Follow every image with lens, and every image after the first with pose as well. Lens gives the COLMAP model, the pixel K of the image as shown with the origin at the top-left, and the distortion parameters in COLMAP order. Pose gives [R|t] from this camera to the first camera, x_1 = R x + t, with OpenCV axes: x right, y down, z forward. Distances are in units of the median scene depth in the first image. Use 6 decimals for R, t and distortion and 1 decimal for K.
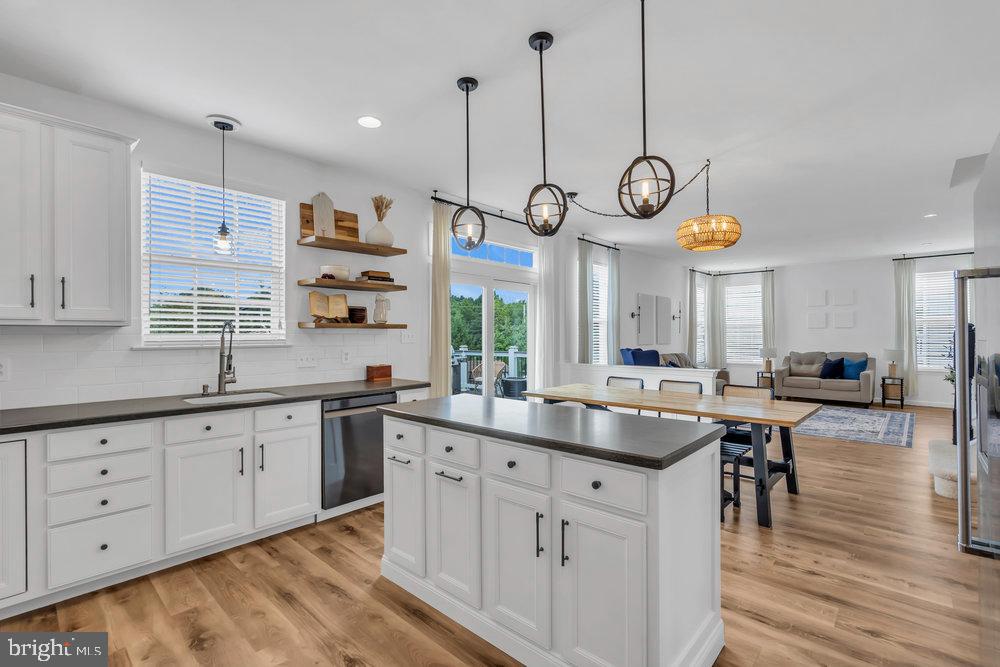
lens RADIAL K [[457.1, 0, 502.3], [0, 457.1, 335.1], [0, 0, 1]] dist [0.001163, 0.000549]
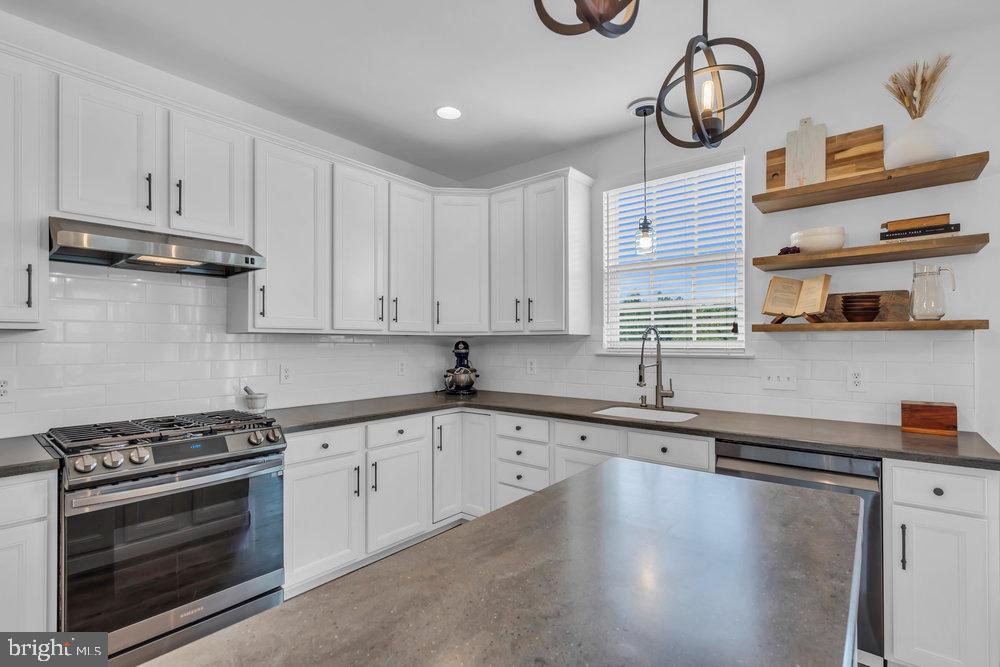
lens RADIAL K [[462.1, 0, 500.5], [0, 462.1, 338.2], [0, 0, 1]] dist [-0.002092, 0.000083]
pose [[0.047392, -0.002817, -0.998872, 0.276044], [0.001443, 0.999995, -0.002752, -0.005881], [0.998875, -0.001311, 0.047396, 0.647181]]
